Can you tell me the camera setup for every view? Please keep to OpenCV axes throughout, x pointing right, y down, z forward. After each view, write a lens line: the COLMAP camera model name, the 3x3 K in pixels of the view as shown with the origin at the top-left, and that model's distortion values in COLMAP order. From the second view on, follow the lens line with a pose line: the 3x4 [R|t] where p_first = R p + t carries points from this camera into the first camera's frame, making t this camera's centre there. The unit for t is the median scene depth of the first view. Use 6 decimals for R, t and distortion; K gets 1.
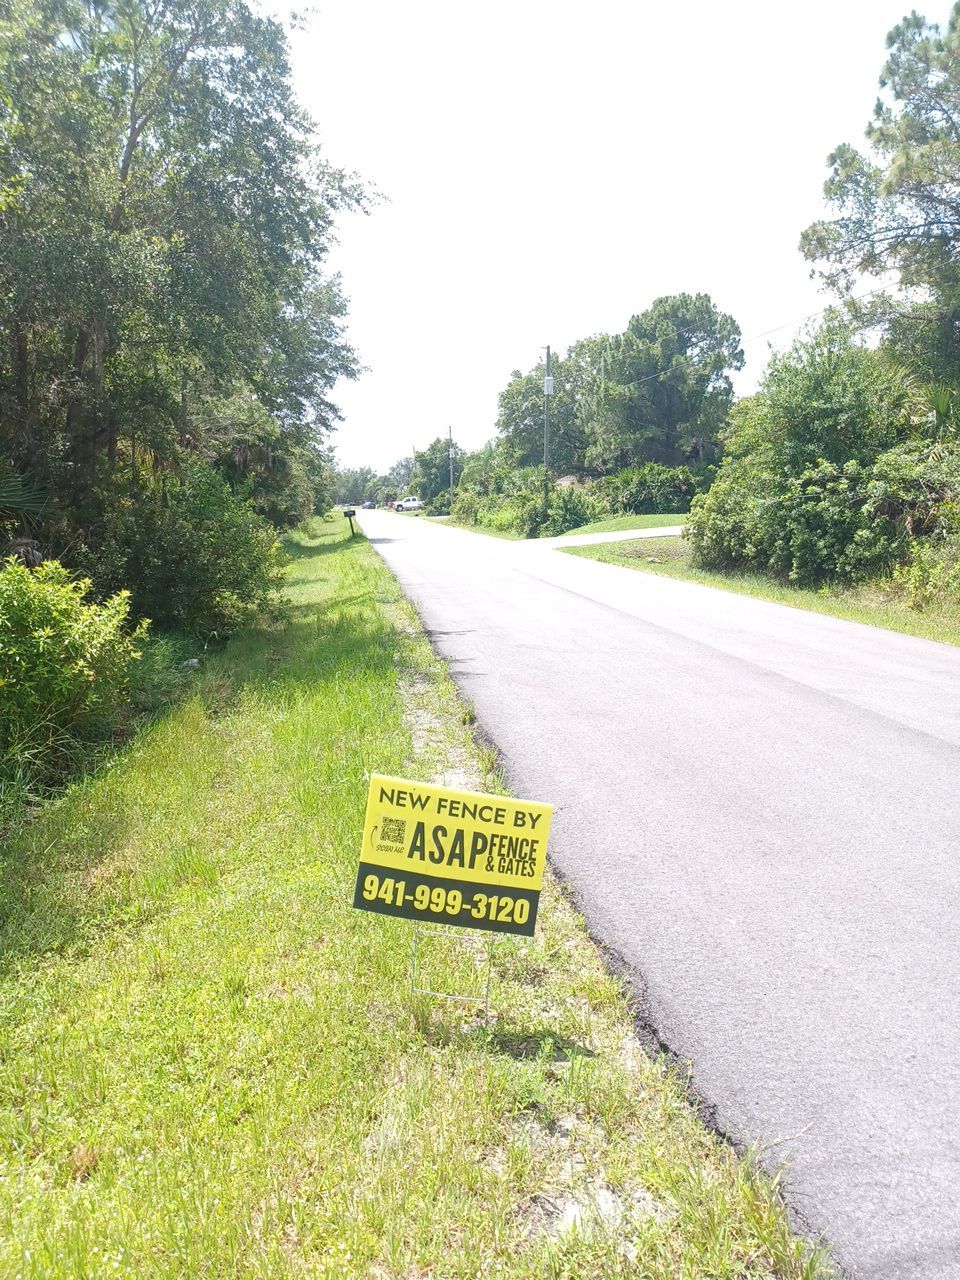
lens RADIAL K [[923.7, 0, 483.0], [0, 923.7, 646.5], [0, 0, 1]] dist [0.057175, -0.042851]
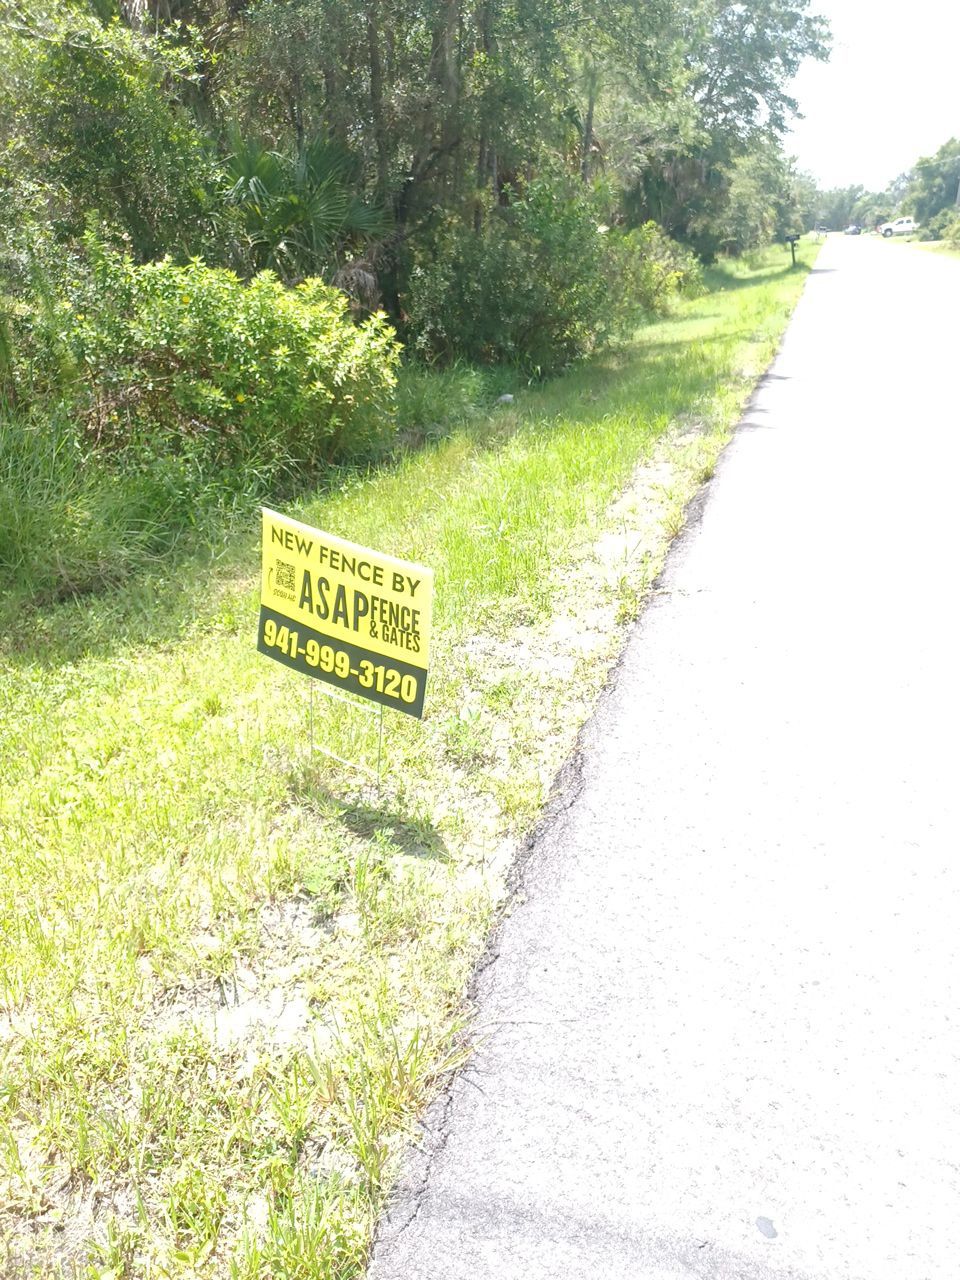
lens RADIAL K [[923.7, 0, 483.0], [0, 923.7, 646.5], [0, 0, 1]] dist [0.057175, -0.042851]
pose [[0.891444, 0.170137, -0.419978, 0.455002], [-0.054474, 0.960351, 0.273422, 0.011200], [0.449845, -0.220862, 0.865367, 0.302053]]
